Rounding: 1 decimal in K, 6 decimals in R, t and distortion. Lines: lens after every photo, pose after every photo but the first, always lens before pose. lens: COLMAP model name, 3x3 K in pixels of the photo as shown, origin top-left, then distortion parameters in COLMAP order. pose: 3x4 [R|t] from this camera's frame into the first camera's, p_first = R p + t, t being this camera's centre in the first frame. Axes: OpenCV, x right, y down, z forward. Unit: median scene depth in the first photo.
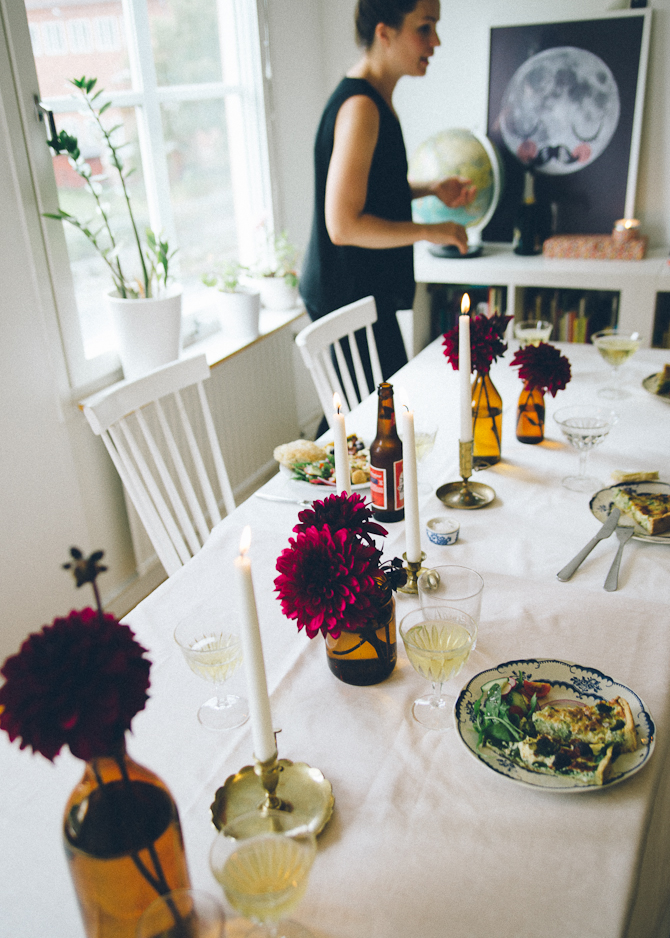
lens RADIAL K [[892.0, 0, 335.0], [0, 892.0, 469.2], [0, 0, 1]] dist [-0.002839, 0.000000]
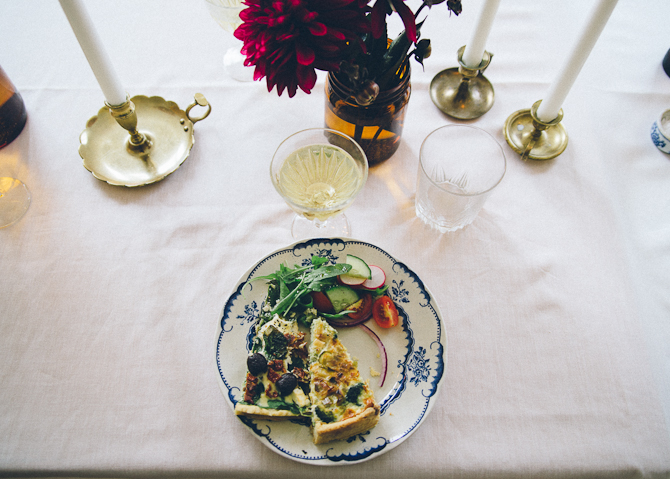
lens RADIAL K [[586.5, 0, 335.1], [0, 586.5, 241.6], [0, 0, 1]] dist [0.014885, 0.002352]
pose [[0.422426, 0.839023, -0.342922, 0.337139], [-0.423524, 0.517205, 0.743724, -0.172918], [0.801363, -0.168933, 0.573828, 0.661719]]
